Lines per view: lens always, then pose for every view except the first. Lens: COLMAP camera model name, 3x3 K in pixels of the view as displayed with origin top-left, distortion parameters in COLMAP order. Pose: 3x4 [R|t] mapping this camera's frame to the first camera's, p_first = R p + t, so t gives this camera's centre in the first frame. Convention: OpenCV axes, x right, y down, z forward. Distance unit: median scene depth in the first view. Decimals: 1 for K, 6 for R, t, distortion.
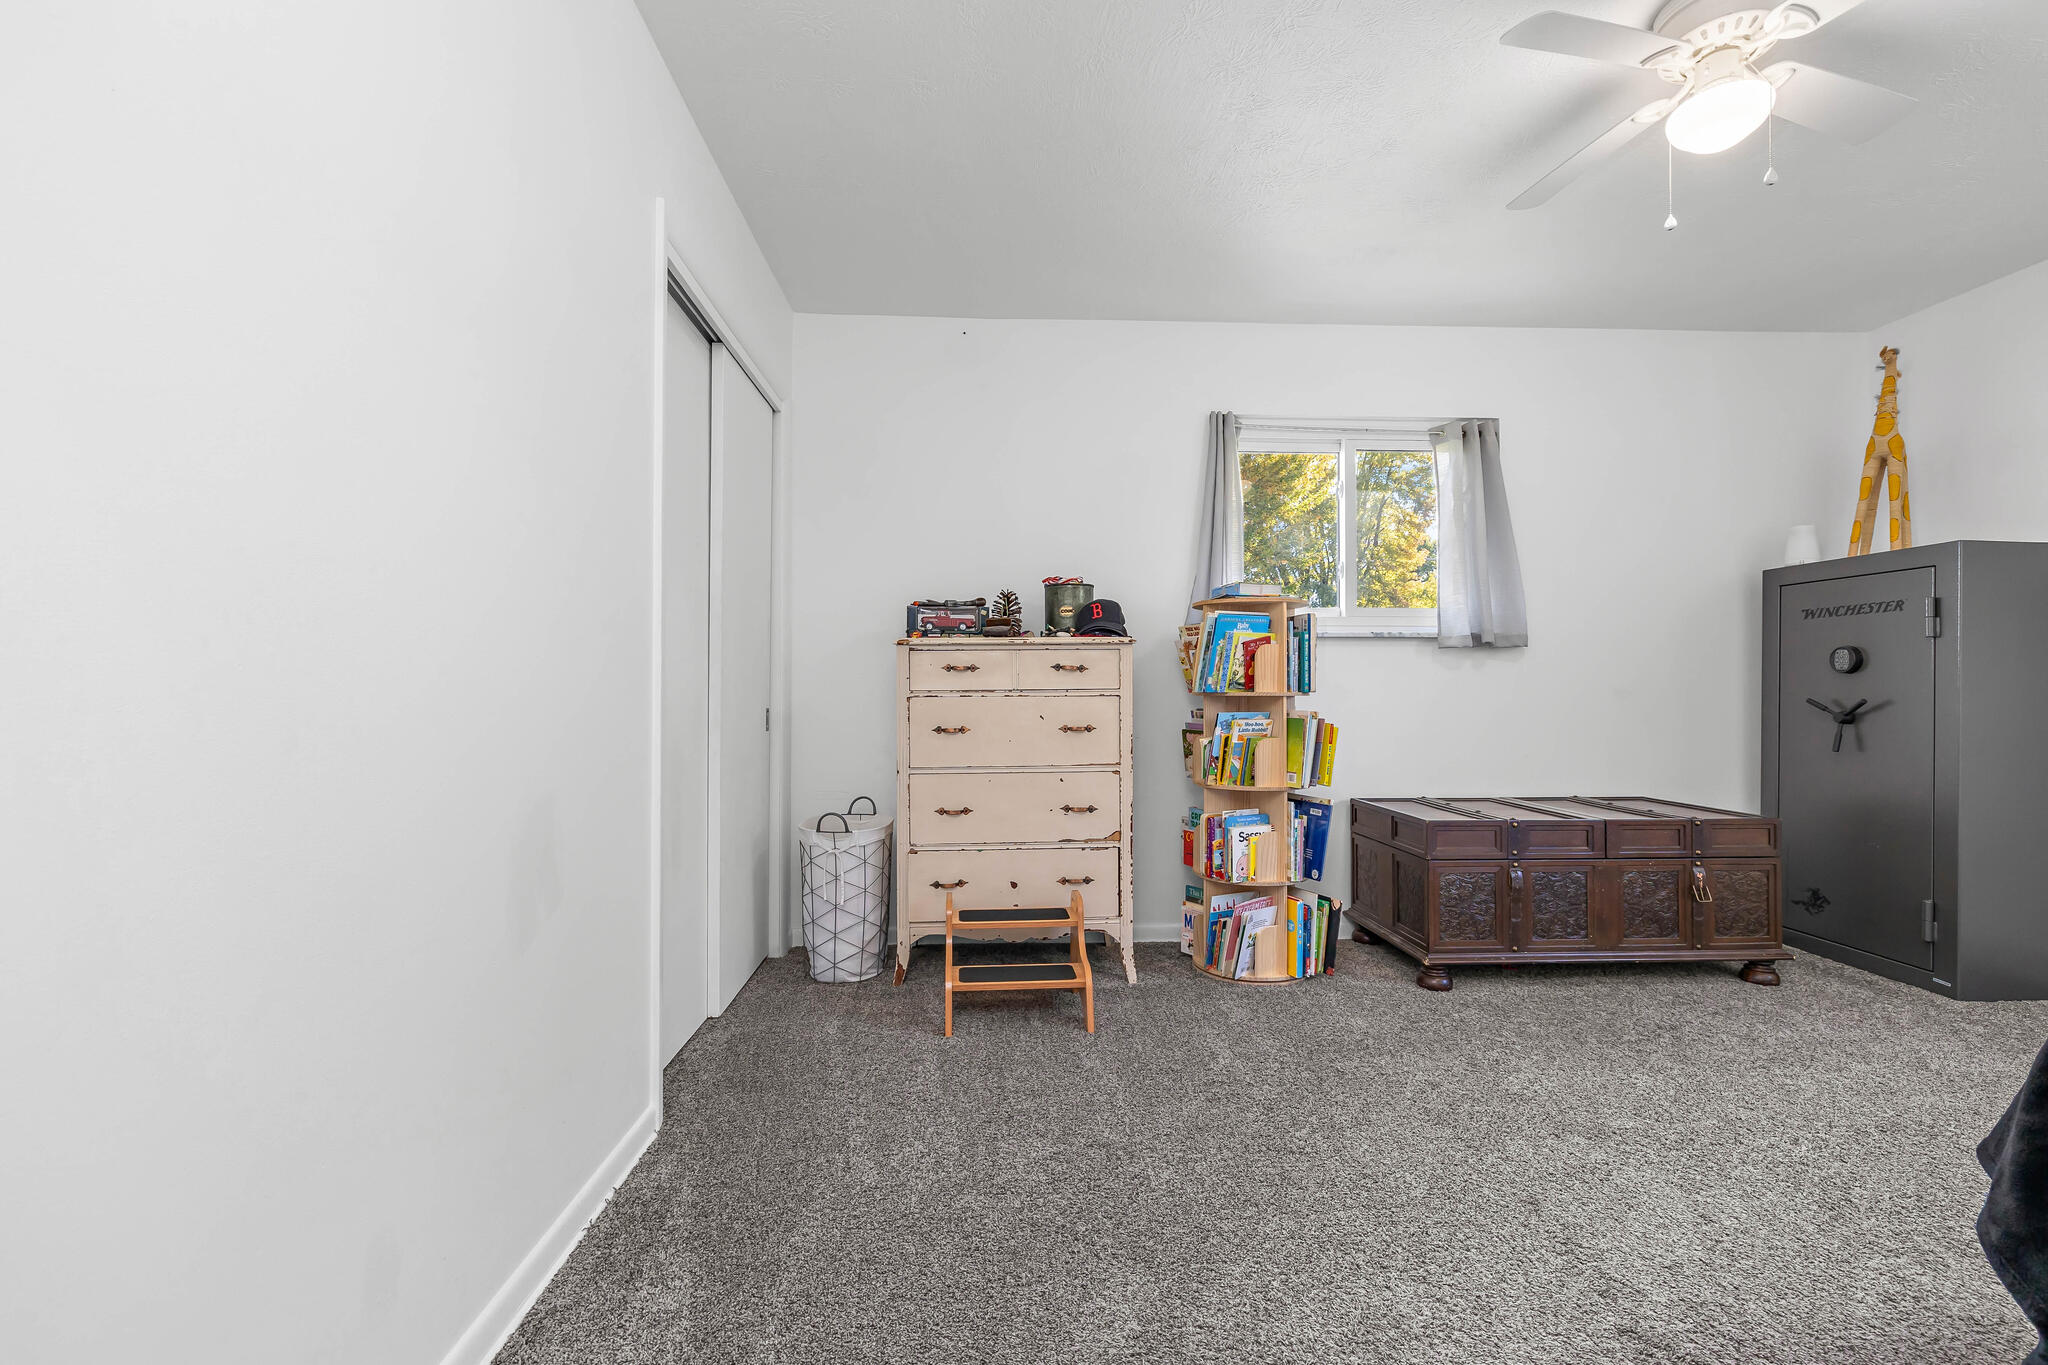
lens RADIAL K [[869.5, 0, 1025.4], [0, 869.5, 682.2], [0, 0, 1]] dist [-0.011201, -0.000093]
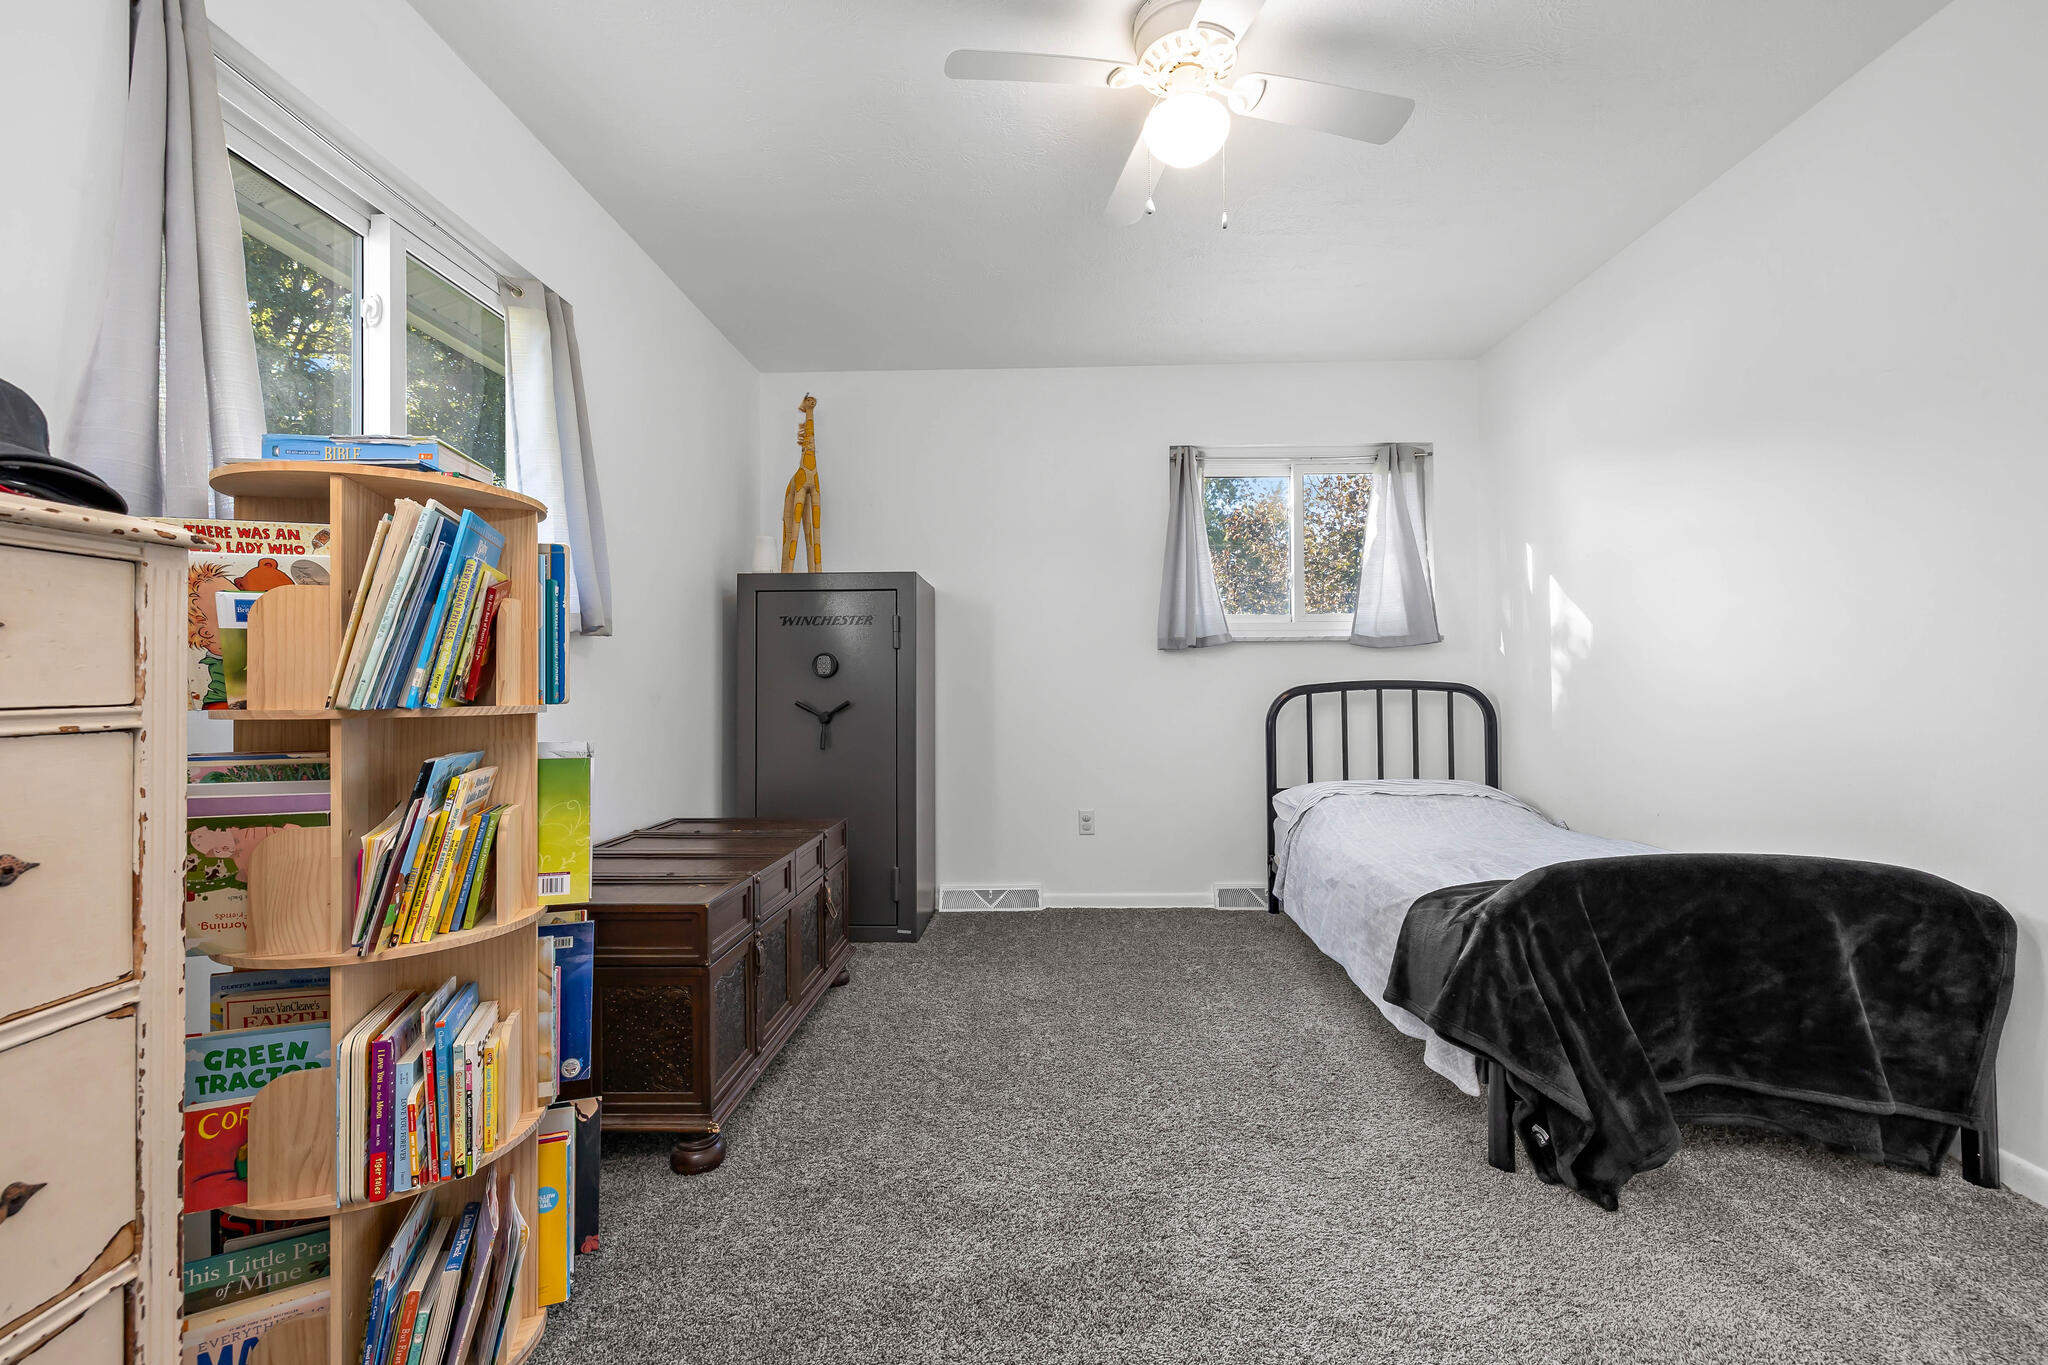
lens RADIAL K [[869.5, 0, 1025.4], [0, 869.5, 682.2], [0, 0, 1]] dist [-0.011201, -0.000093]
pose [[0.063065, 0.005711, 0.997993, -0.146830], [-0.006414, 0.999965, -0.005317, -0.000319], [-0.997989, -0.006066, 0.063099, 0.700513]]
